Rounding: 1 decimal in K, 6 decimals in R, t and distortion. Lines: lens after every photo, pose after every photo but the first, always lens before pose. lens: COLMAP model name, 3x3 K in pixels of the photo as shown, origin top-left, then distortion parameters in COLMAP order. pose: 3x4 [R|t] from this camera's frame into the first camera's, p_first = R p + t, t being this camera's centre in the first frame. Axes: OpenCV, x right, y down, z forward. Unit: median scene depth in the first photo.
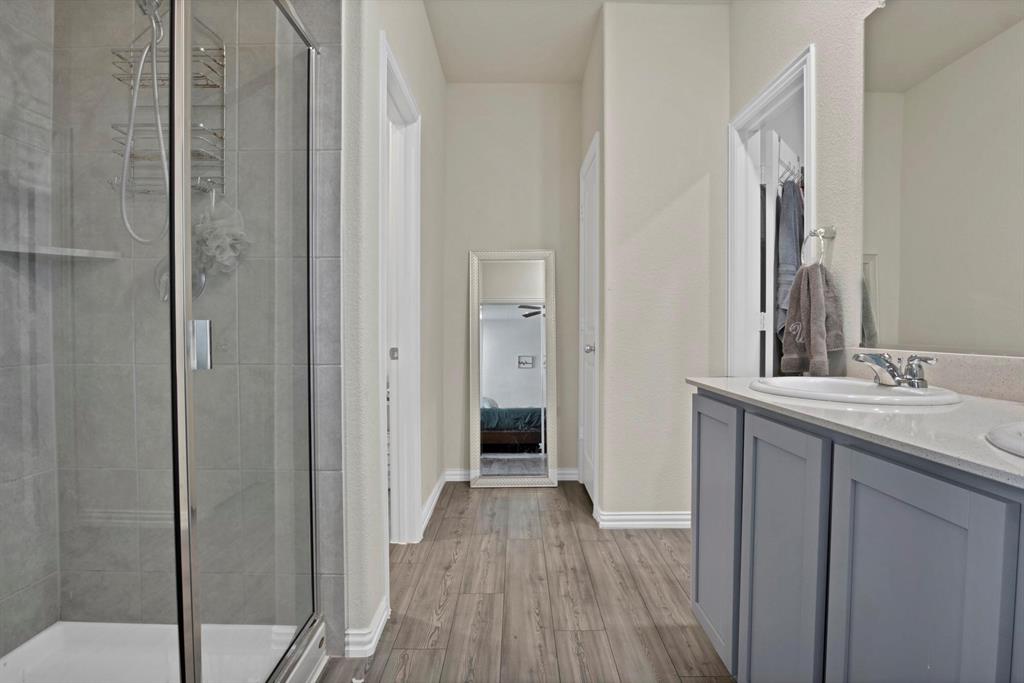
lens RADIAL K [[550.0, 0, 512.0], [0, 550.0, 341.5], [0, 0, 1]] dist [-0.005227, 0.000925]
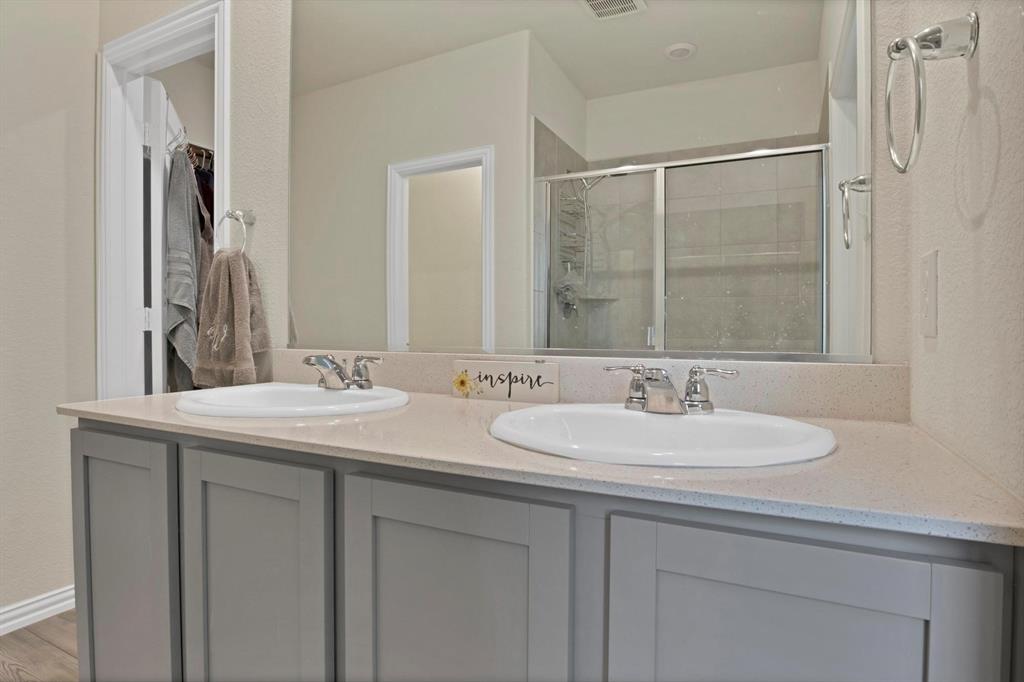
lens RADIAL K [[542.5, 0, 512.2], [0, 542.5, 332.6], [0, 0, 1]] dist [-0.021152, 0.000640]
pose [[0.453953, -0.007073, 0.890998, 0.007464], [0.021227, 0.999771, -0.002879, -0.004955], [-0.890773, 0.020220, 0.453999, 0.257306]]
